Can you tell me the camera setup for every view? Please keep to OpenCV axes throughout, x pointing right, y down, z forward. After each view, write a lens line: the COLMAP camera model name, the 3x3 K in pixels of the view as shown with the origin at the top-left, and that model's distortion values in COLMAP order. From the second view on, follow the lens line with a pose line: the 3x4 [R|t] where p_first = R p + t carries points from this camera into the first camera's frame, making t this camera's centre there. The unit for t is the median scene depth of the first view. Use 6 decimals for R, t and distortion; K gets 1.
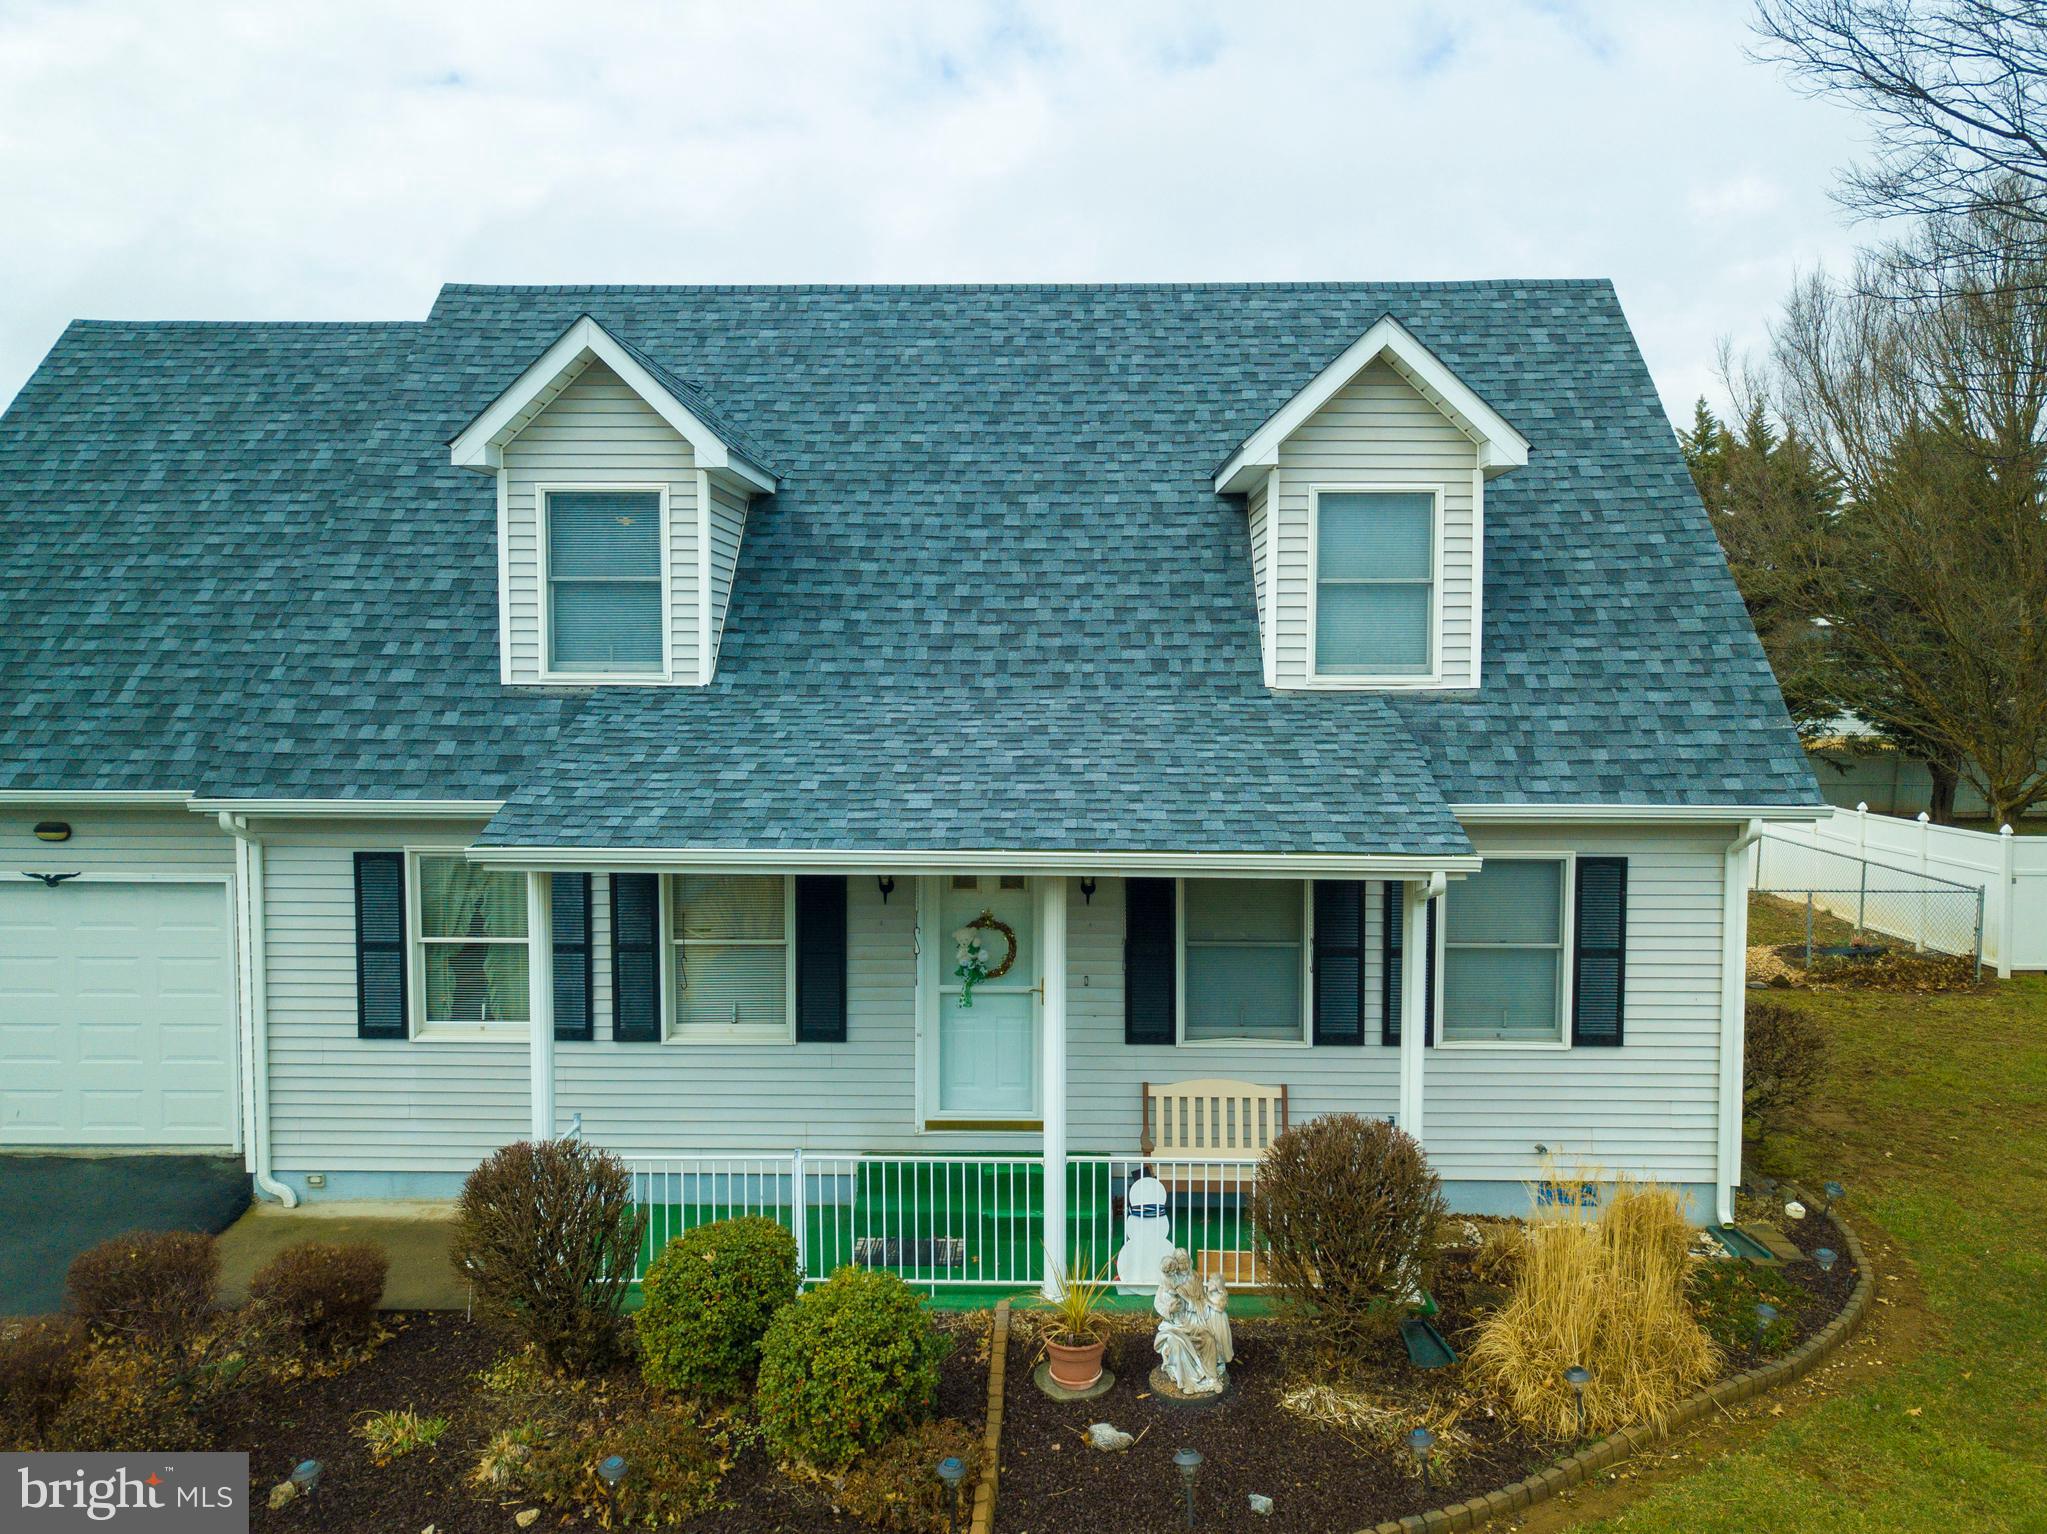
lens RADIAL K [[1561.0, 0, 1040.7], [0, 1561.0, 752.5], [0, 0, 1]] dist [0.008620, 0.000602]
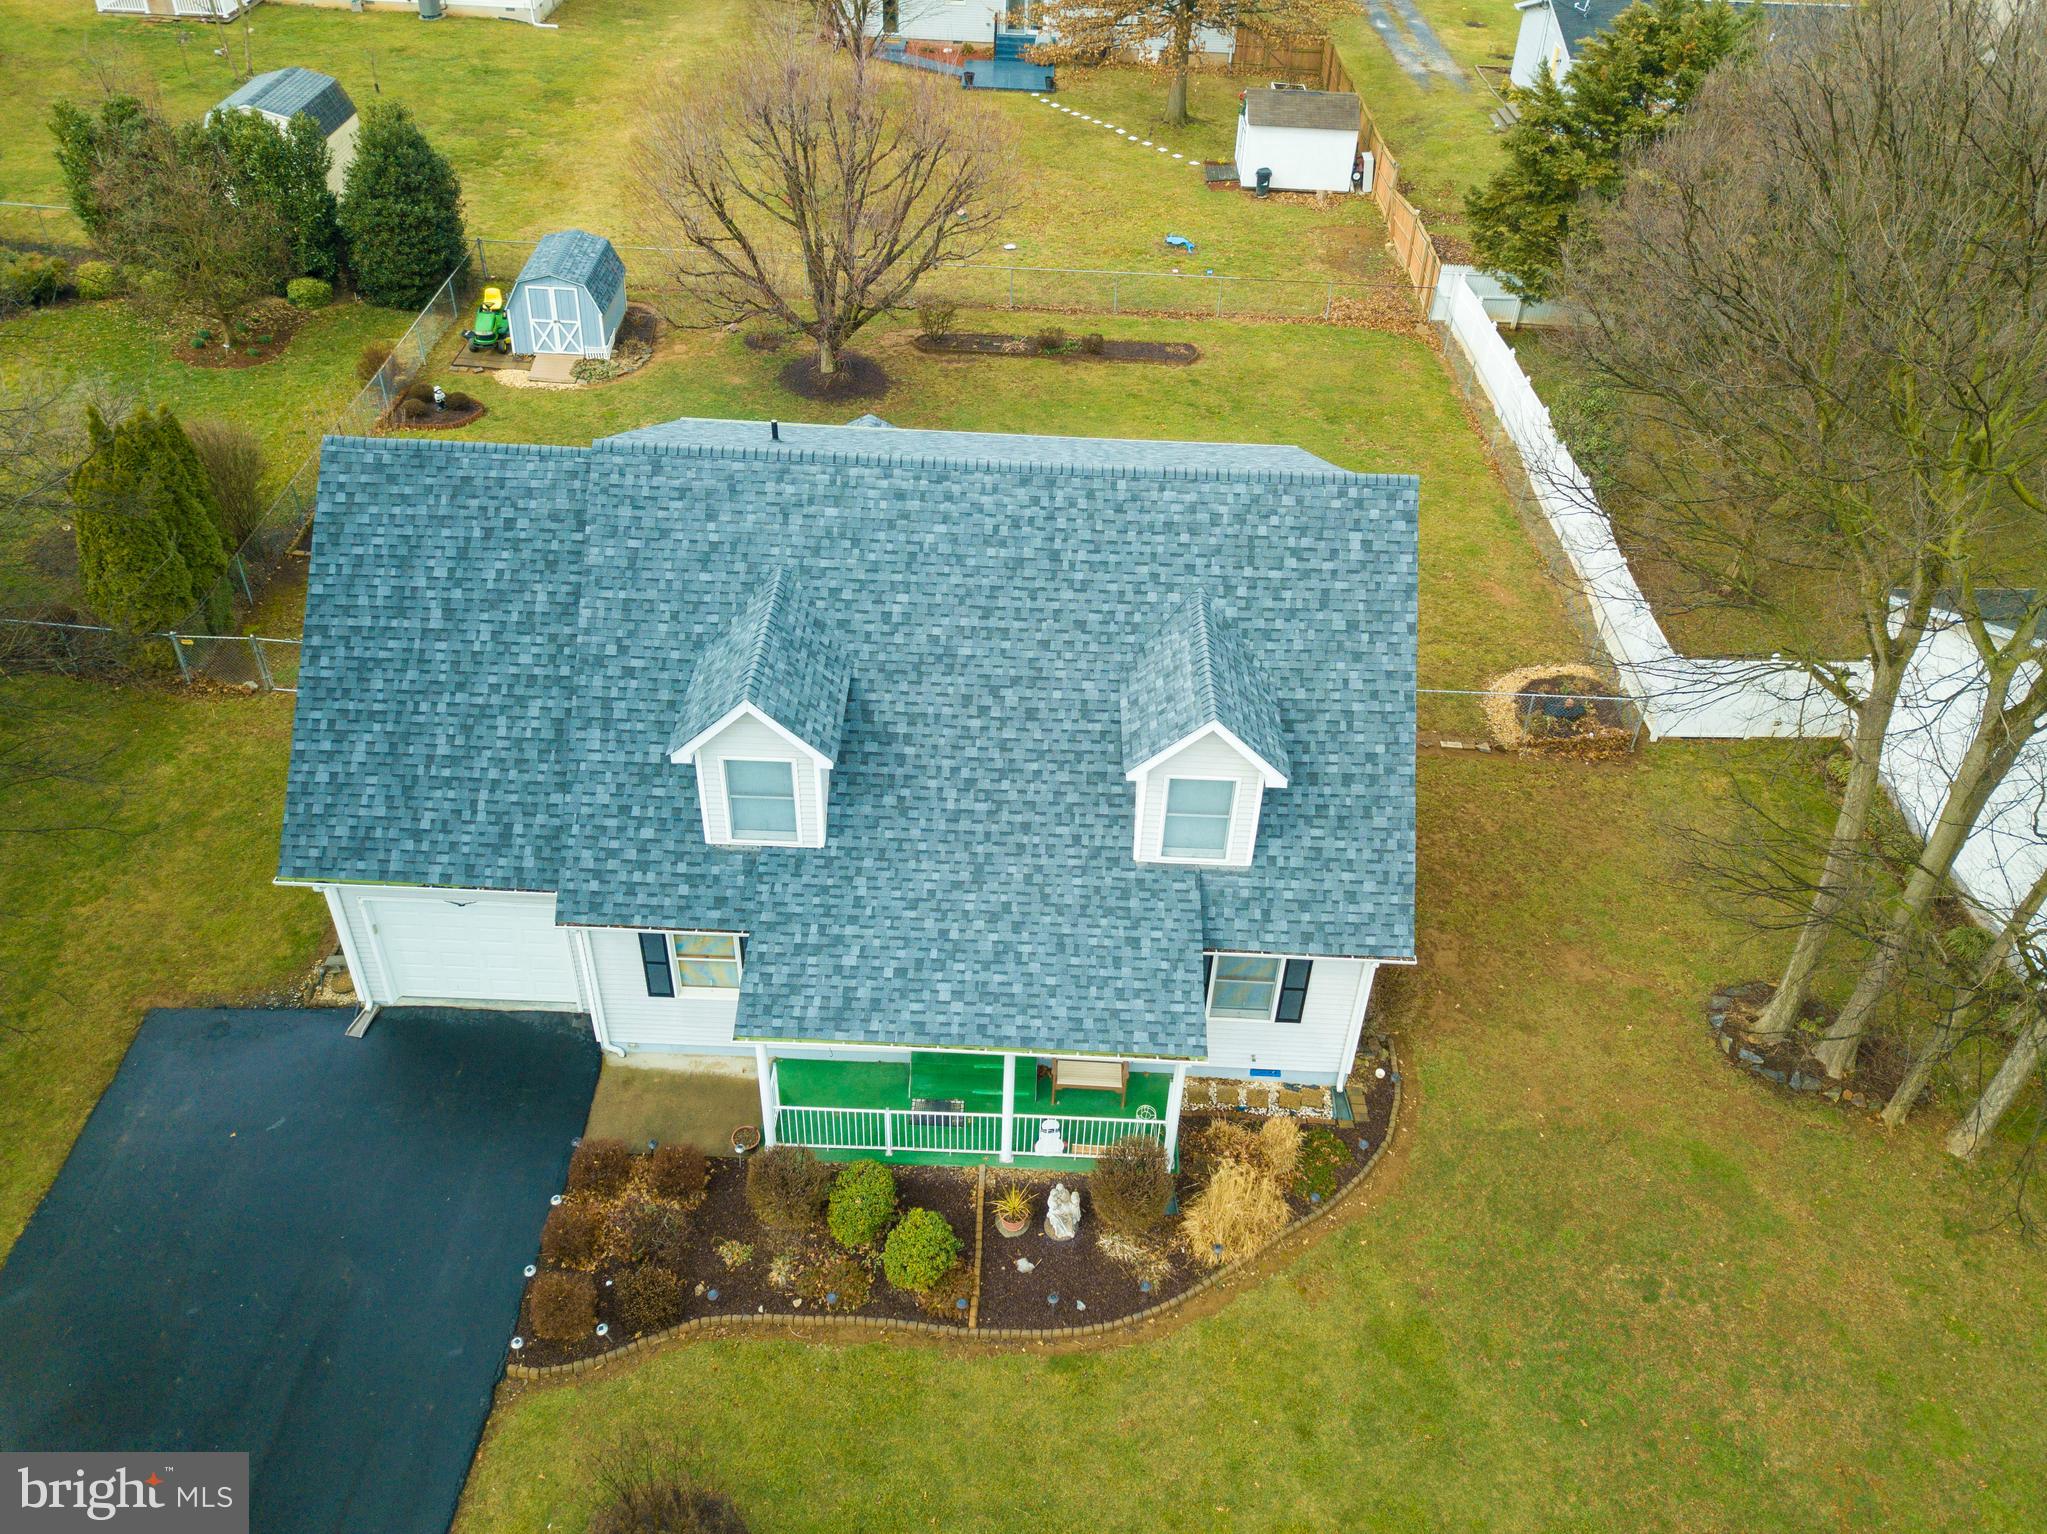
lens RADIAL K [[1561.0, 0, 1040.7], [0, 1561.0, 752.5], [0, 0, 1]] dist [0.008620, 0.000602]
pose [[0.999325, 0.028235, 0.023519, -0.008190], [-0.036588, 0.824117, 0.565237, -1.084396], [-0.003423, -0.565716, 0.824593, -0.385240]]
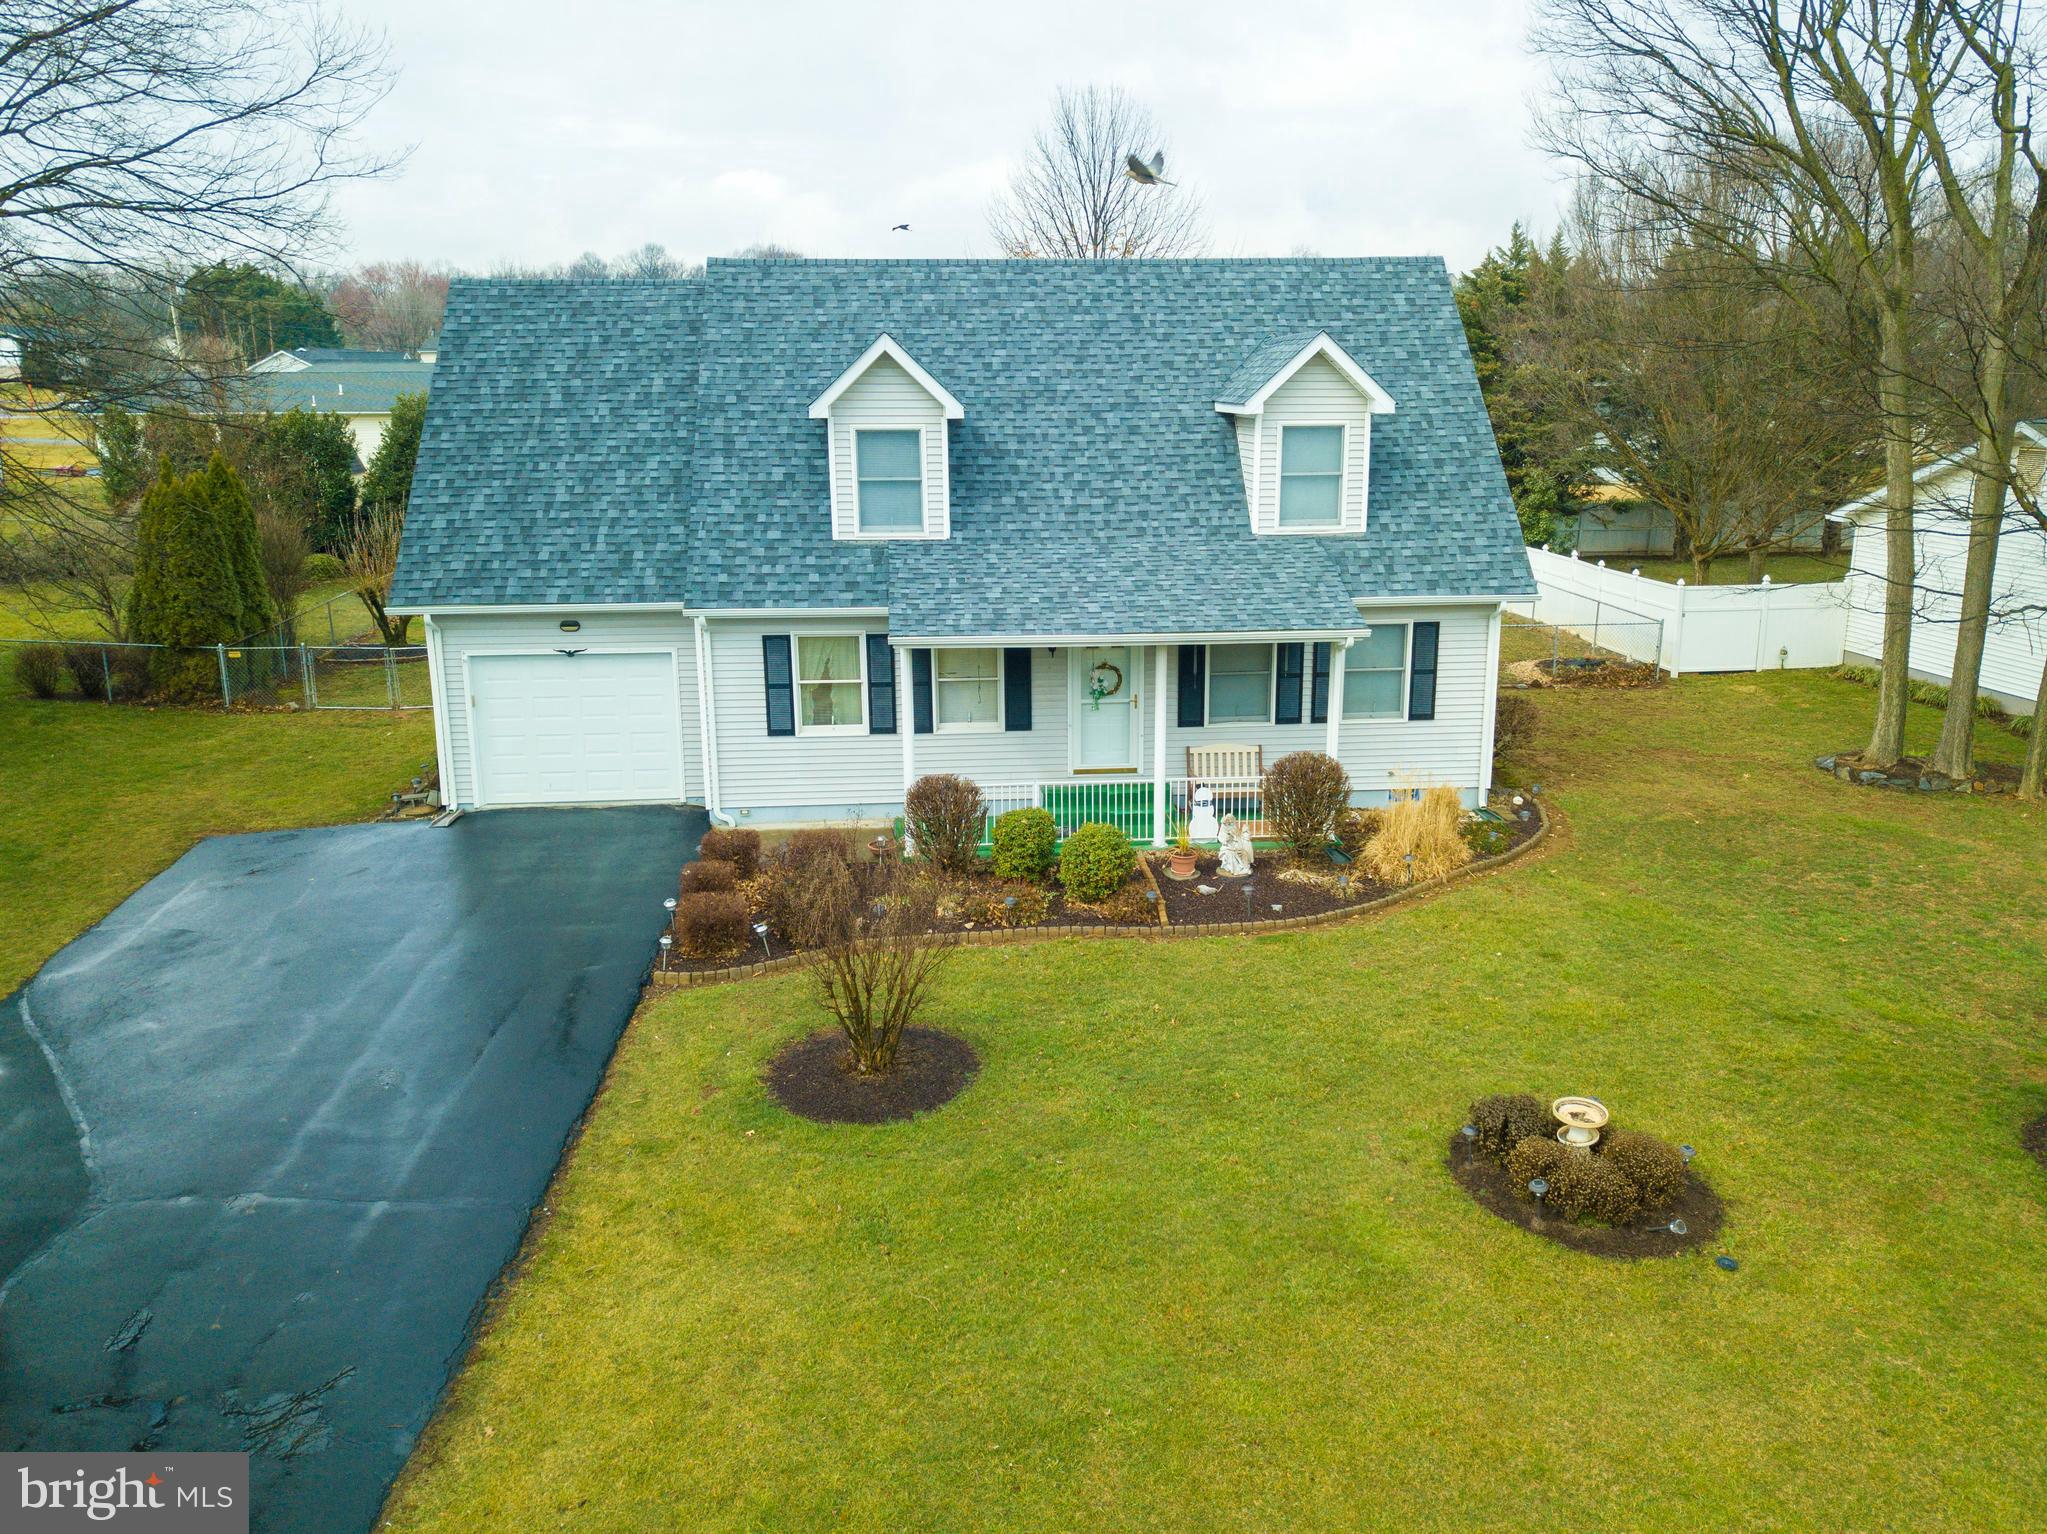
lens RADIAL K [[1565.3, 0, 1041.5], [0, 1565.3, 751.6], [0, 0, 1]] dist [0.006711, 0.001959]
pose [[0.994595, -0.032169, 0.098725, -0.276064], [0.014243, 0.984077, 0.177173, -0.111639], [-0.102852, -0.174809, 0.979216, -0.777128]]
